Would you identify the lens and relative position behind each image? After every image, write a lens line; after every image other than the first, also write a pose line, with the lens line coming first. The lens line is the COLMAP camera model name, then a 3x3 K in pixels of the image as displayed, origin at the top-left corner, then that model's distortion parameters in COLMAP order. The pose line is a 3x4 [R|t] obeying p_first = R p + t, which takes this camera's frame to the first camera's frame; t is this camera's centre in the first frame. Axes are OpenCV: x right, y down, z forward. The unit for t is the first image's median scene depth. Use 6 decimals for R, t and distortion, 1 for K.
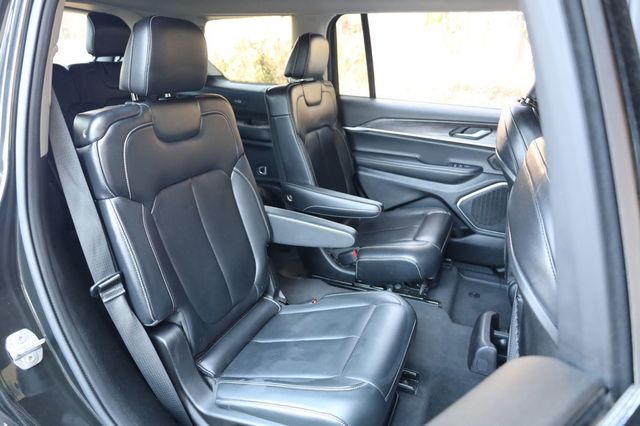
lens RADIAL K [[442.8, 0, 320.0], [0, 442.8, 213.0], [0, 0, 1]] dist [0.002748, -0.002453]
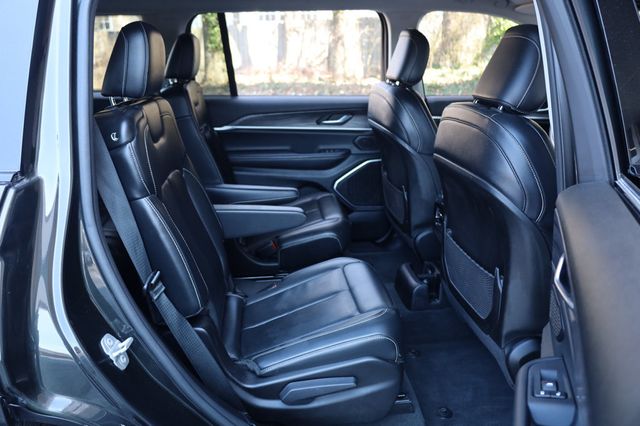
lens RADIAL K [[541.9, 0, 320.0], [0, 541.9, 213.0], [0, 0, 1]] dist [-0.010094, -0.002426]
pose [[0.871207, -0.174845, 0.458724, -0.337371], [0.200461, 0.979674, -0.007306, 0.045024], [-0.448122, 0.098321, 0.888549, -0.137111]]
